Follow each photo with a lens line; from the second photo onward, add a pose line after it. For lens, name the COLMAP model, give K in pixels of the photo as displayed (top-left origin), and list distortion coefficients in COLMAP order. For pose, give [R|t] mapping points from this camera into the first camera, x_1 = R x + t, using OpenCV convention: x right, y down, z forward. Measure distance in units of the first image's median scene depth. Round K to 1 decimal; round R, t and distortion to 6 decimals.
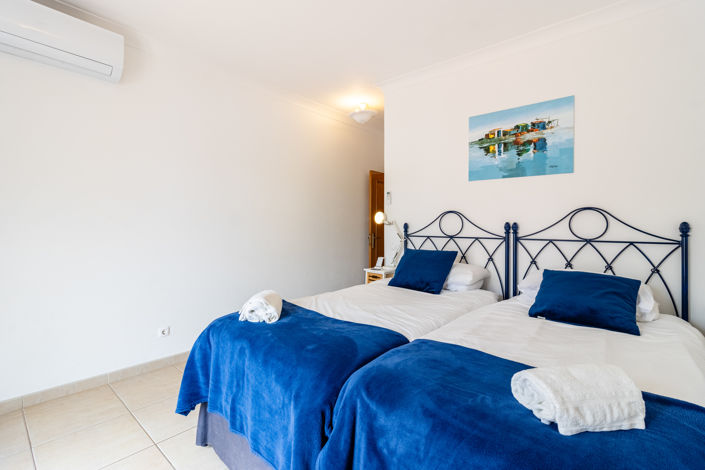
lens RADIAL K [[327.4, 0, 350.0], [0, 327.4, 224.4], [0, 0, 1]] dist [-0.000066, 0.000402]
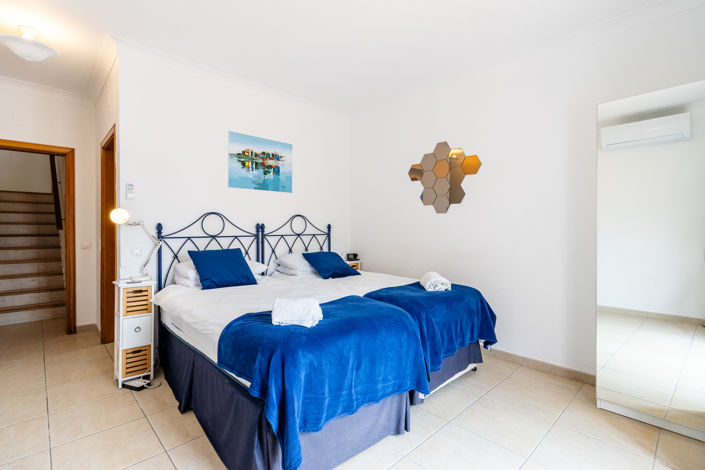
lens RADIAL K [[327.4, 0, 350.0], [0, 327.4, 224.4], [0, 0, 1]] dist [-0.000066, 0.000402]
pose [[0.091672, 0.000035, 0.995789, -0.805347], [-0.006593, 0.999978, 0.000572, -0.005762], [-0.995767, -0.006618, 0.091670, 0.518445]]
